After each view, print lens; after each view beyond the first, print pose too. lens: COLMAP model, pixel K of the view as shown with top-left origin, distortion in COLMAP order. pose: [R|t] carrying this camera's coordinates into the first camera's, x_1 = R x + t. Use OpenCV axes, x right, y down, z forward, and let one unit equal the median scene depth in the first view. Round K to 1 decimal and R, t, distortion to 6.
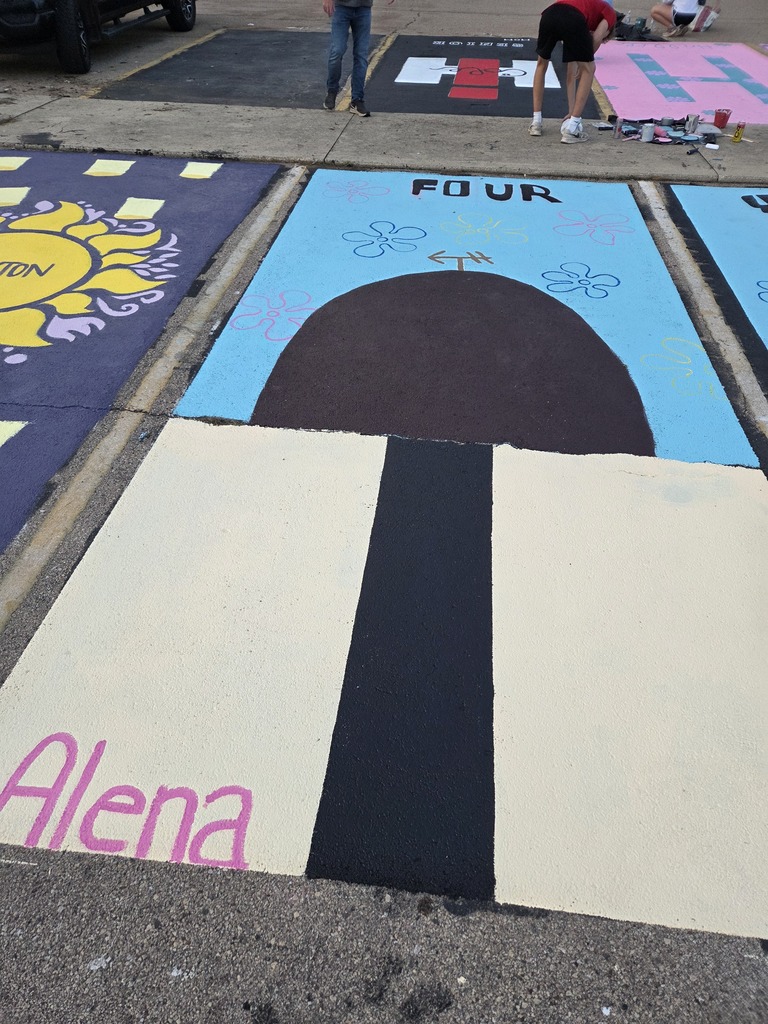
lens RADIAL K [[754.9, 0, 376.1], [0, 754.9, 511.9], [0, 0, 1]] dist [0.022840, -0.005979]
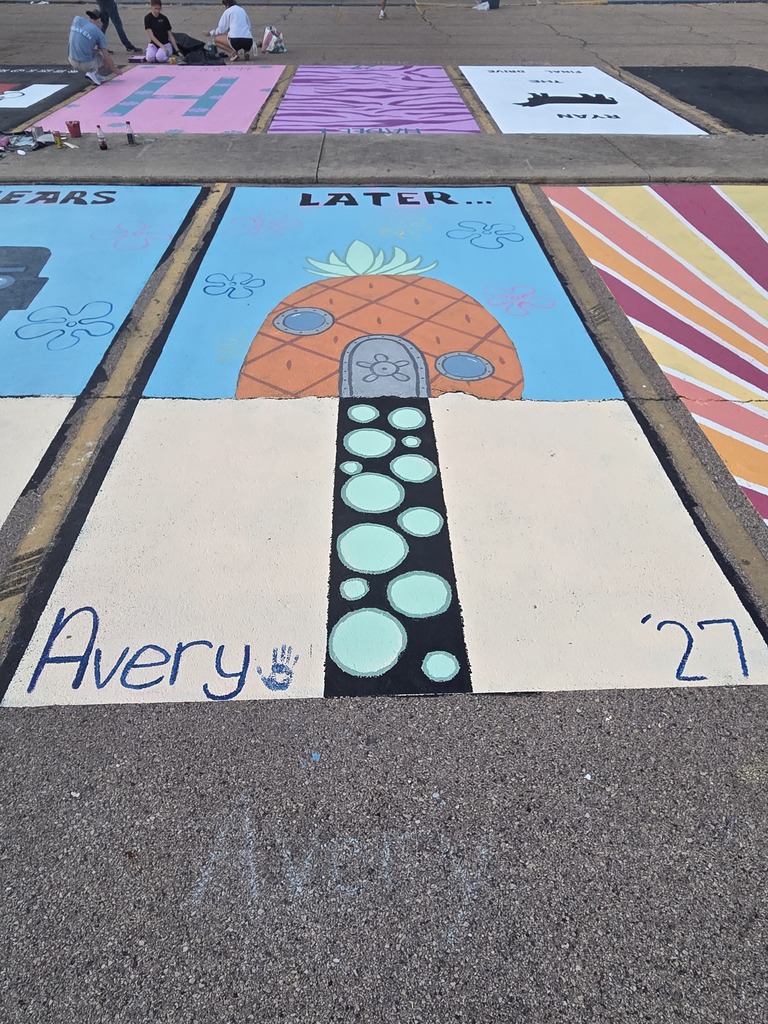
lens RADIAL K [[623.9, 0, 382.6], [0, 623.9, 509.2], [0, 0, 1]] dist [0.021925, -0.003899]
pose [[0.993403, -0.088056, 0.073459, 0.816088], [0.083810, 0.994732, 0.059022, 0.077922], [-0.078269, -0.052476, 0.995550, -0.089839]]
